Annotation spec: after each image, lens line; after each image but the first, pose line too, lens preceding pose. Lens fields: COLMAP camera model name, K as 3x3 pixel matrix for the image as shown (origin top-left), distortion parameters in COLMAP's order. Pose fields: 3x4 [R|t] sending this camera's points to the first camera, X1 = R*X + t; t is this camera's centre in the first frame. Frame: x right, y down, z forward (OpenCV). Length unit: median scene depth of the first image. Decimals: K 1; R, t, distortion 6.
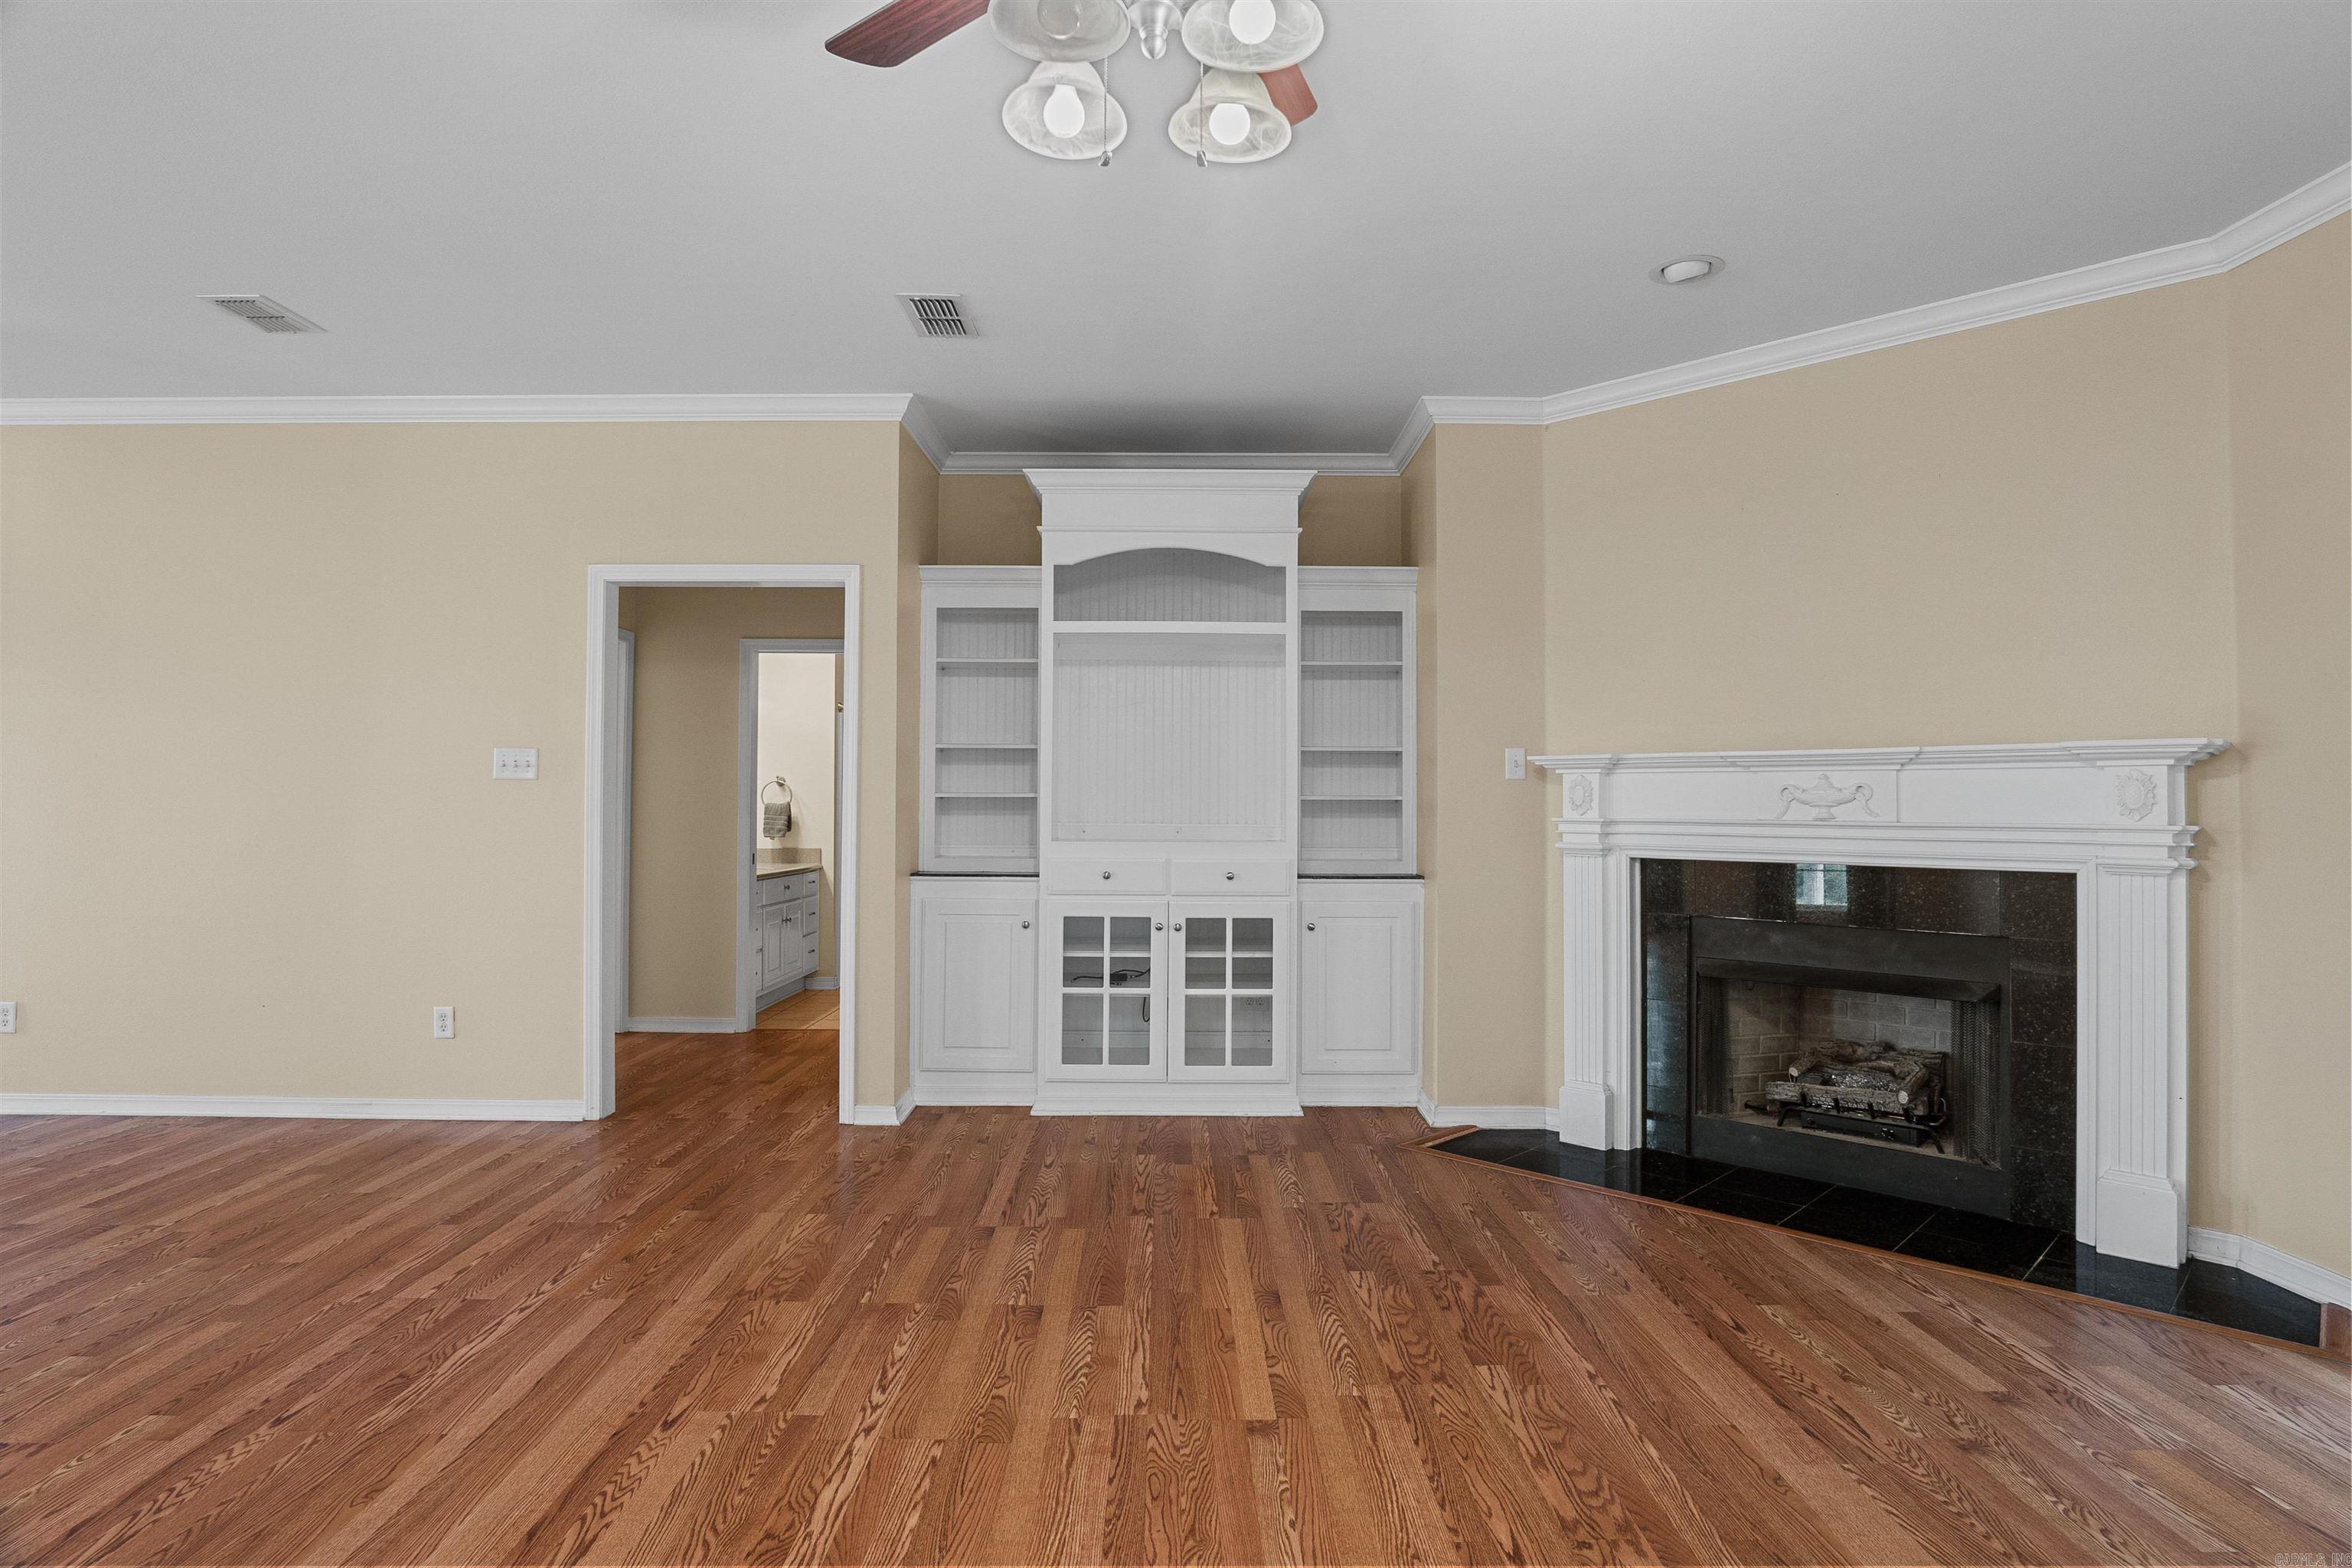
lens RADIAL K [[1256.8, 0, 1180.6], [0, 1256.8, 773.0], [0, 0, 1]] dist [-0.033729, 0.009285]
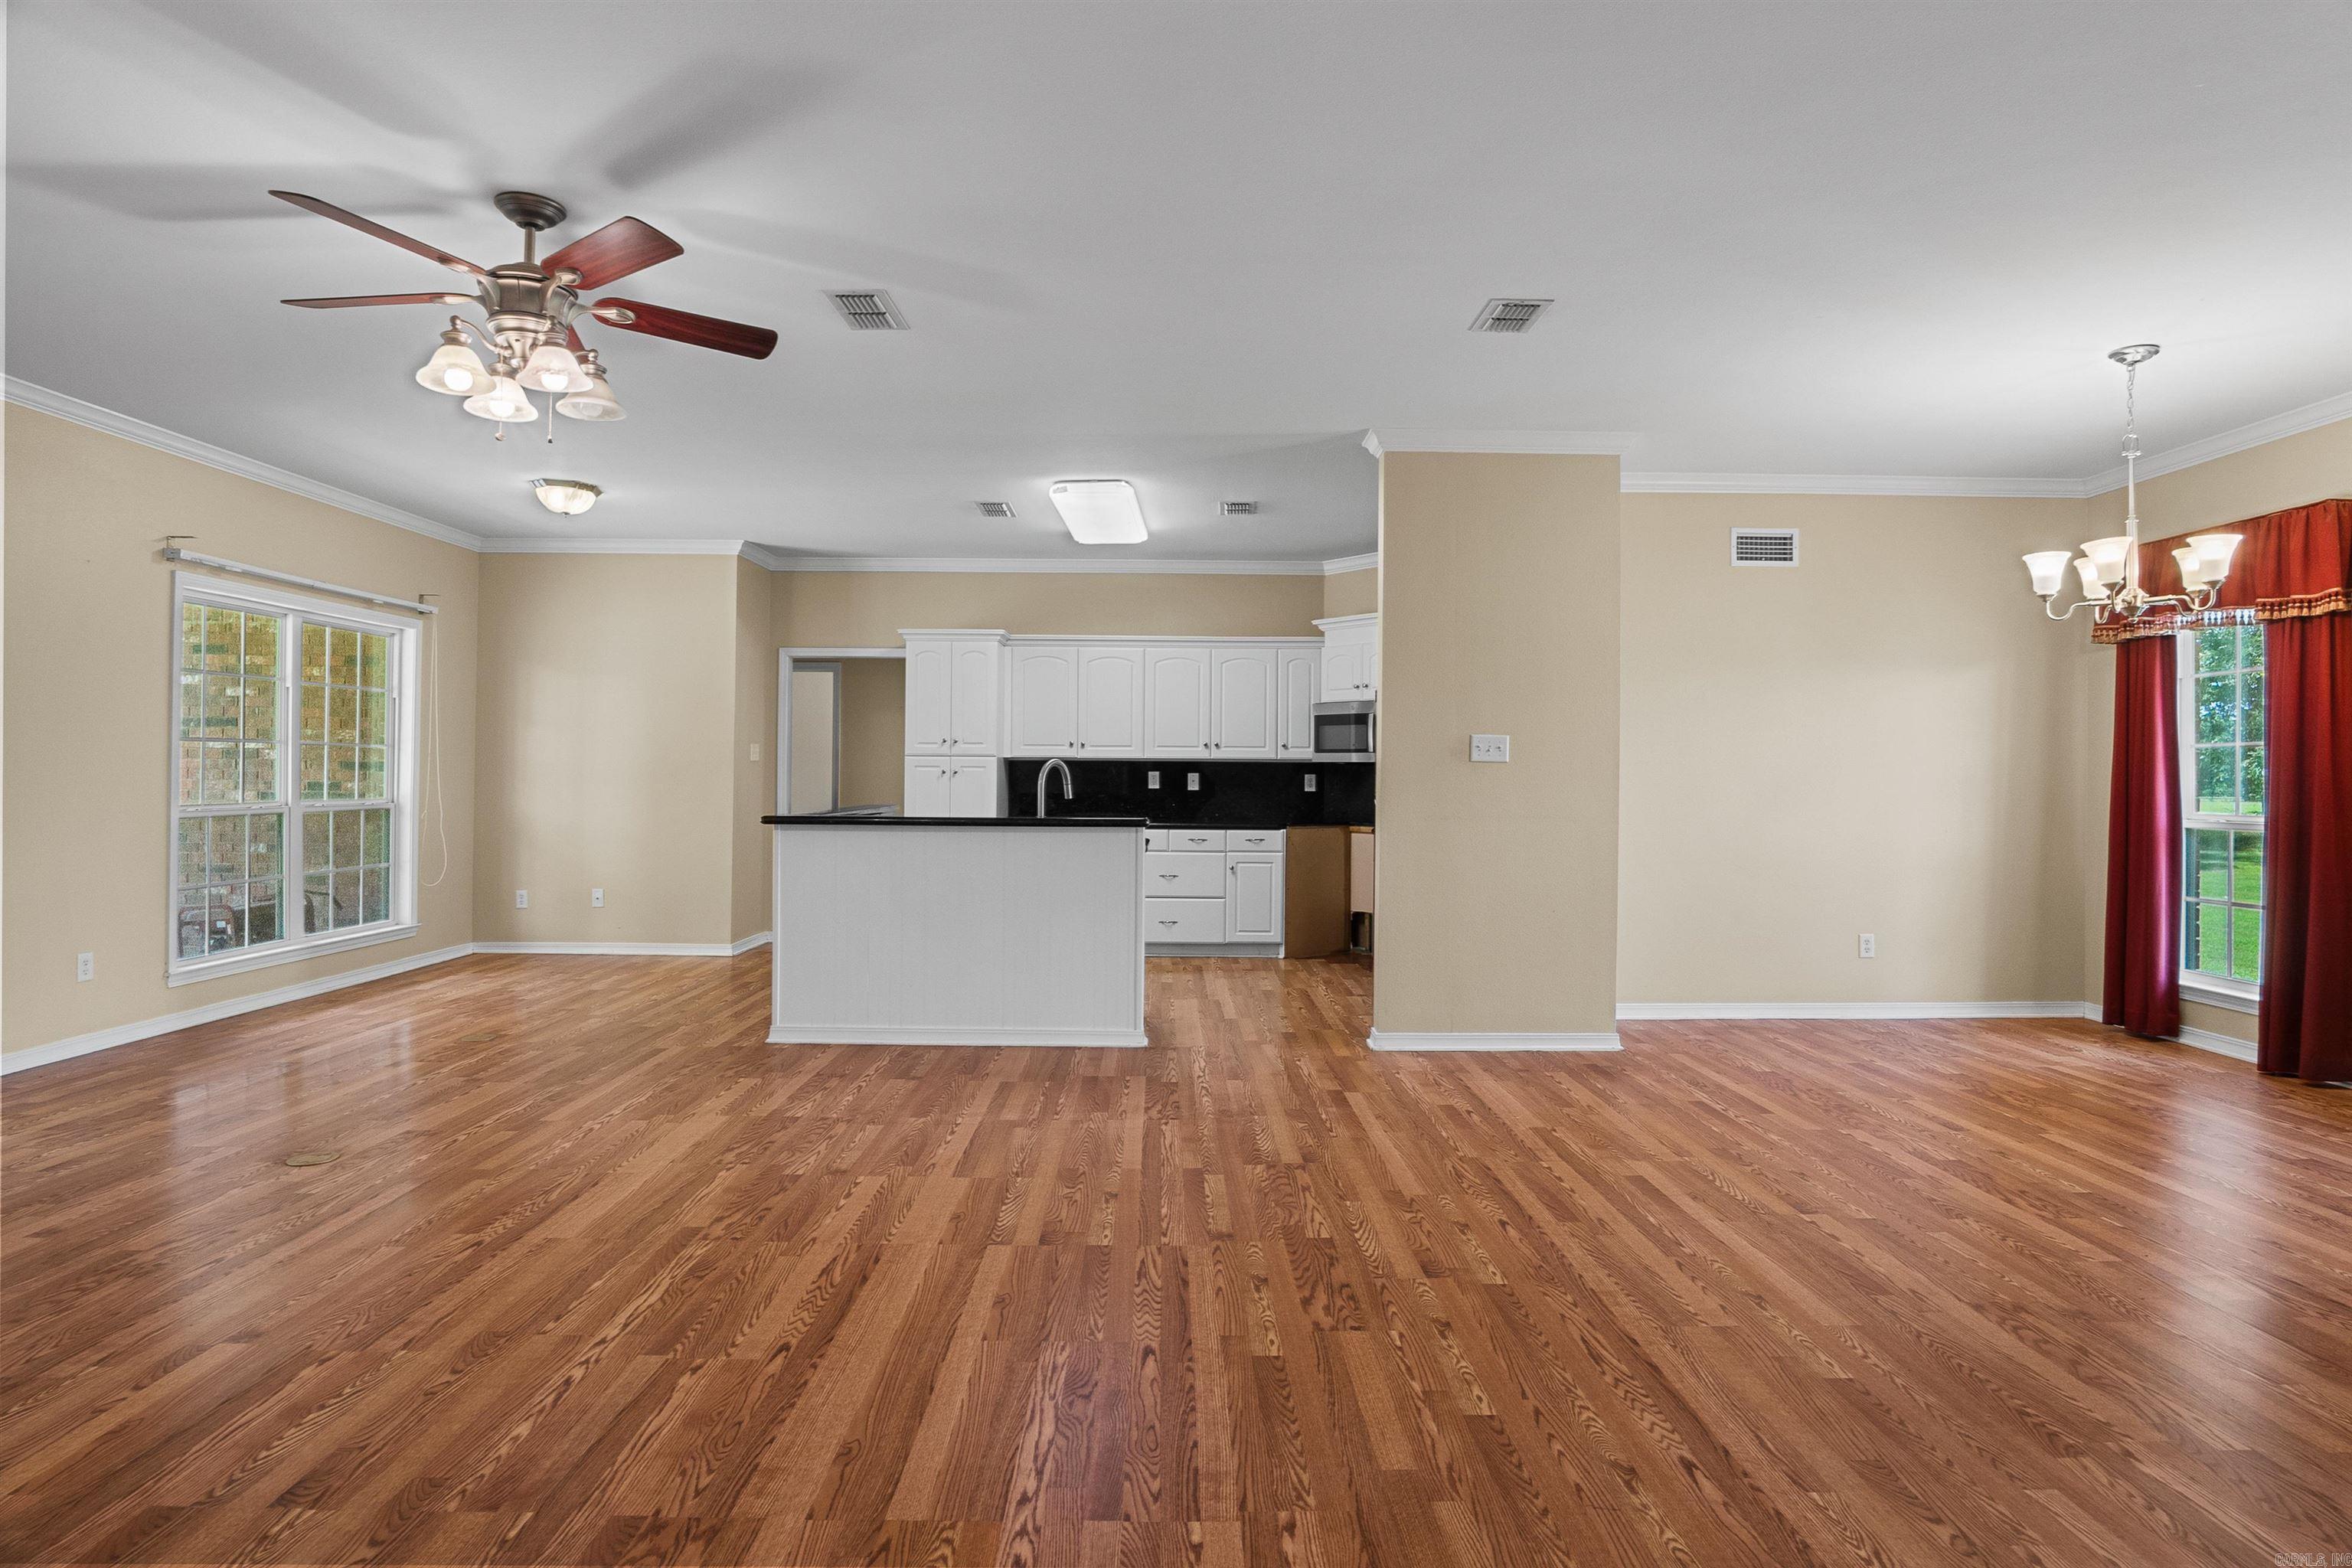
lens RADIAL K [[1256.8, 0, 1180.6], [0, 1256.8, 773.0], [0, 0, 1]] dist [-0.033729, 0.009285]
pose [[-0.999944, -0.010291, -0.002344, -0.444647], [-0.010224, 0.999583, -0.027002, 0.030180], [0.002621, -0.026977, -0.999633, 1.243521]]
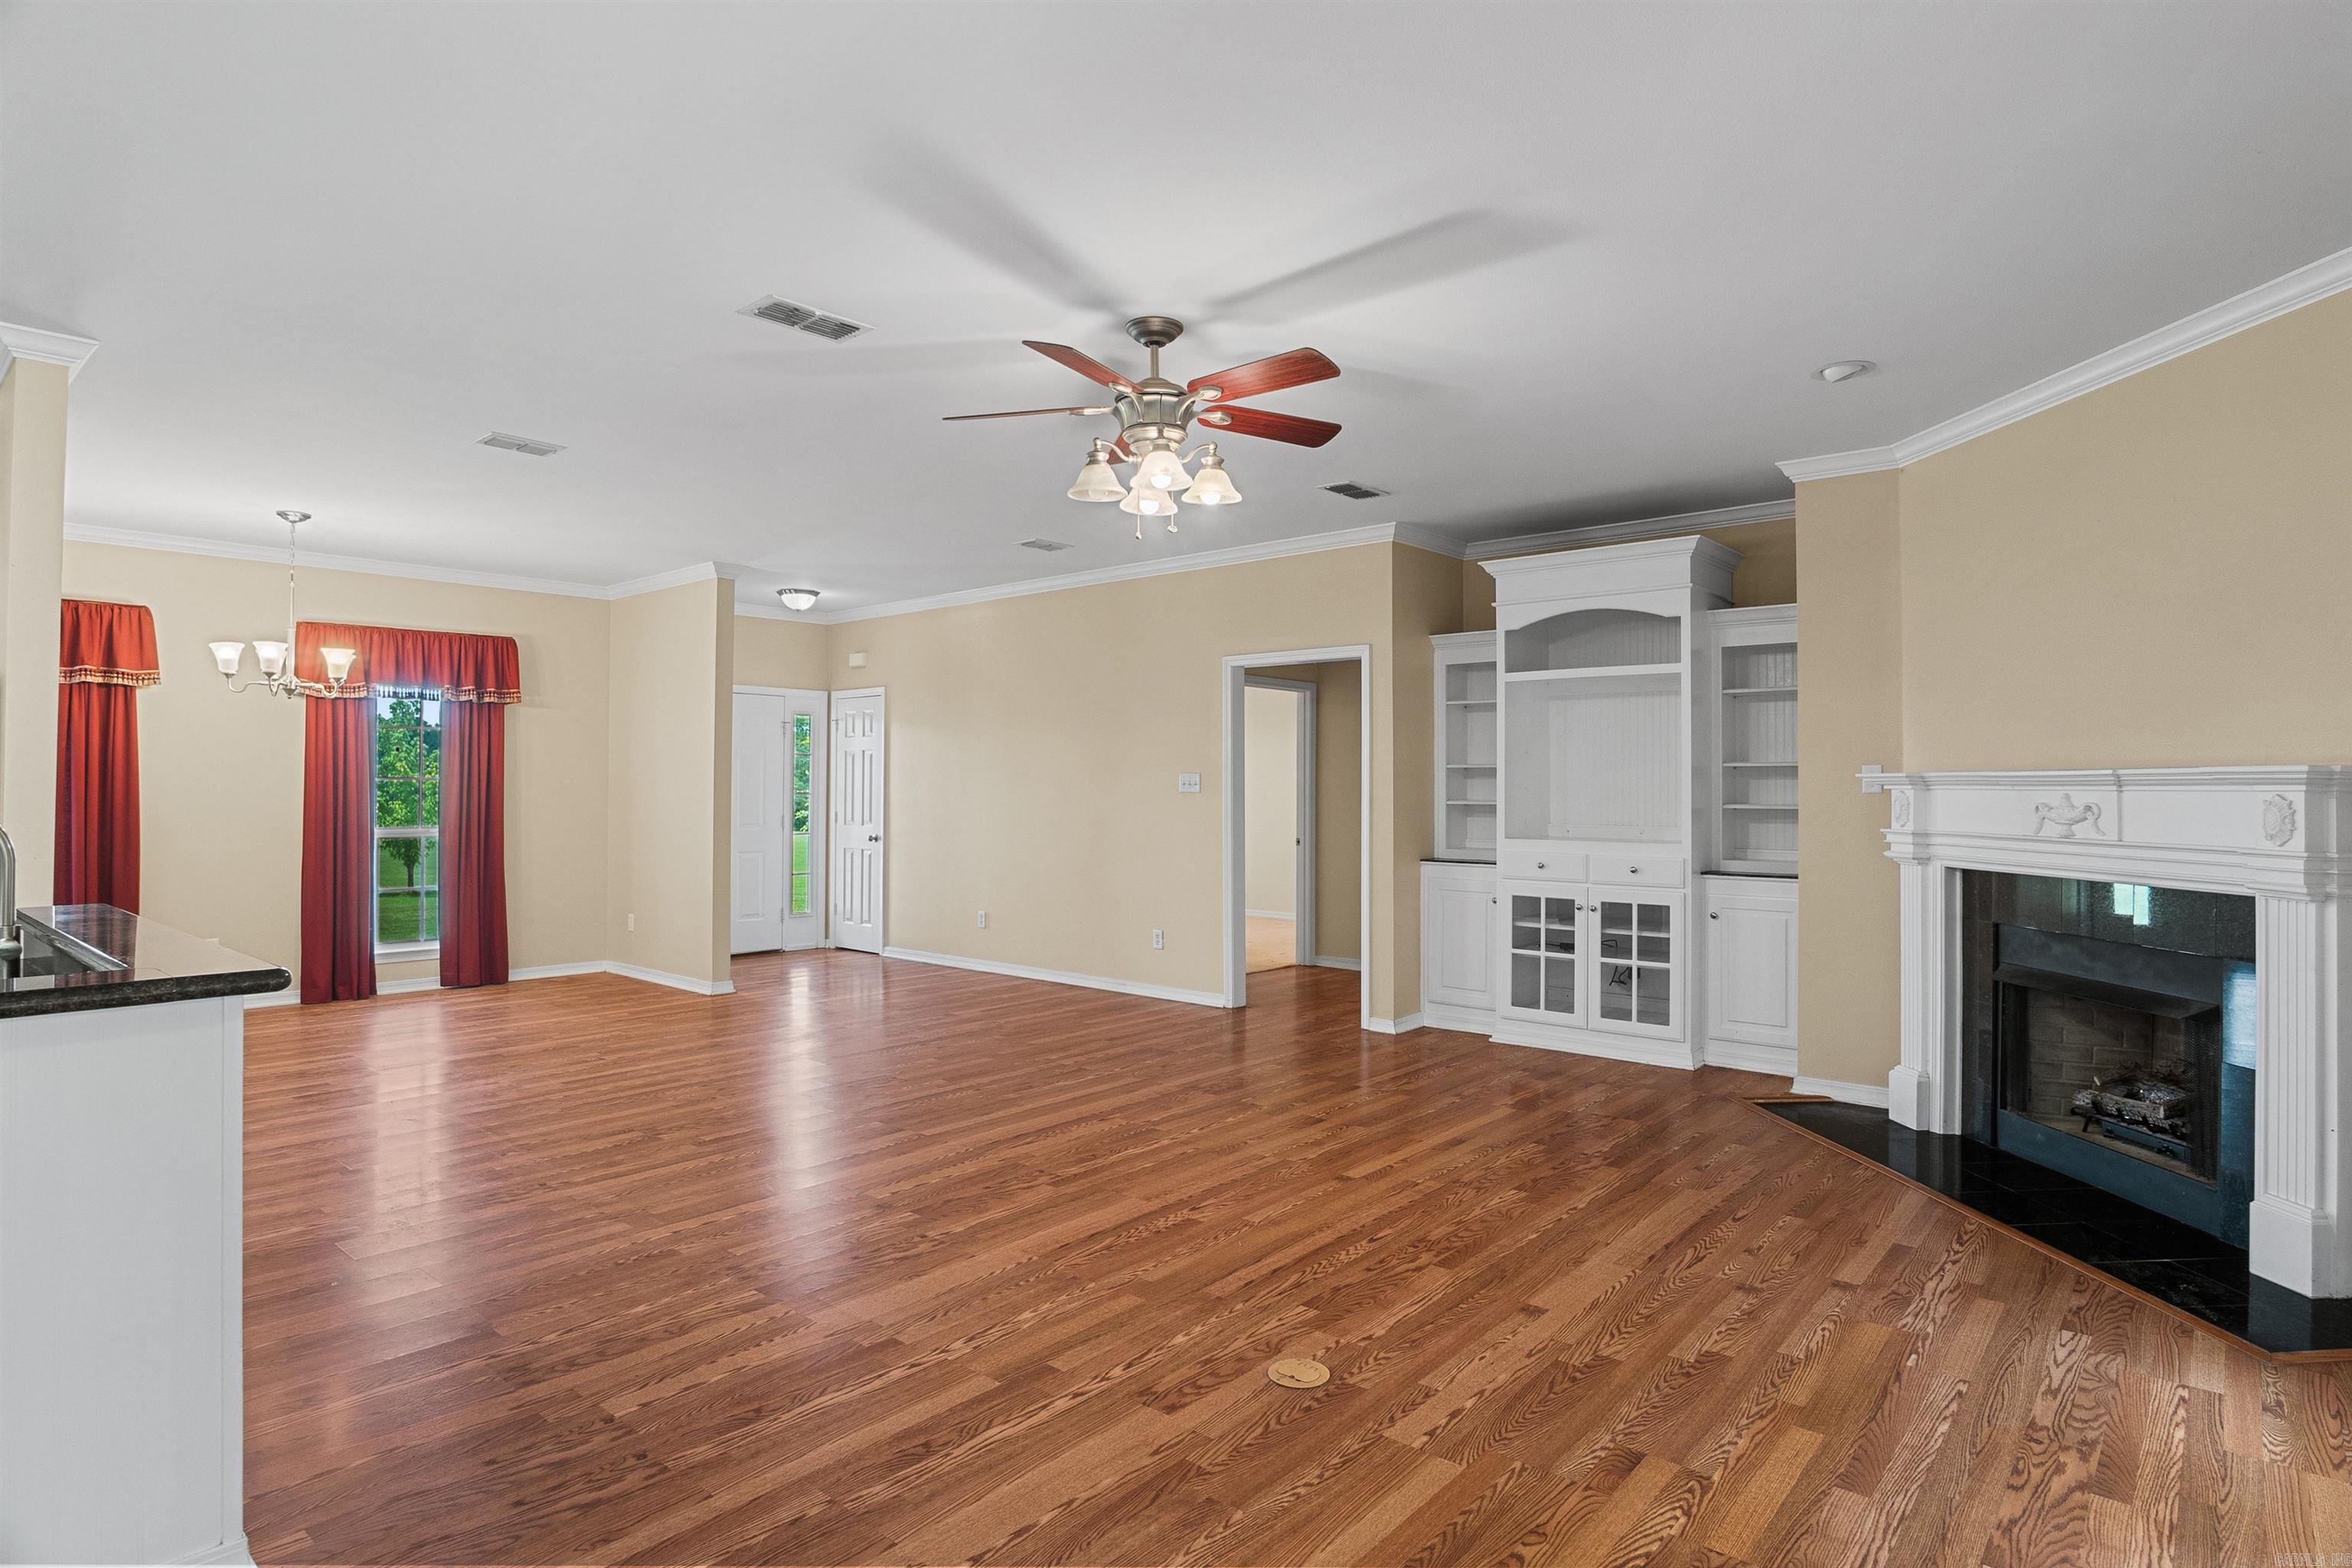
lens RADIAL K [[1256.8, 0, 1180.6], [0, 1256.8, 773.0], [0, 0, 1]] dist [-0.033729, 0.009285]
pose [[0.750533, -0.009595, -0.660764, 0.627402], [0.016335, 0.999858, 0.004036, -0.031975], [0.660631, -0.013823, 0.750583, -0.273451]]
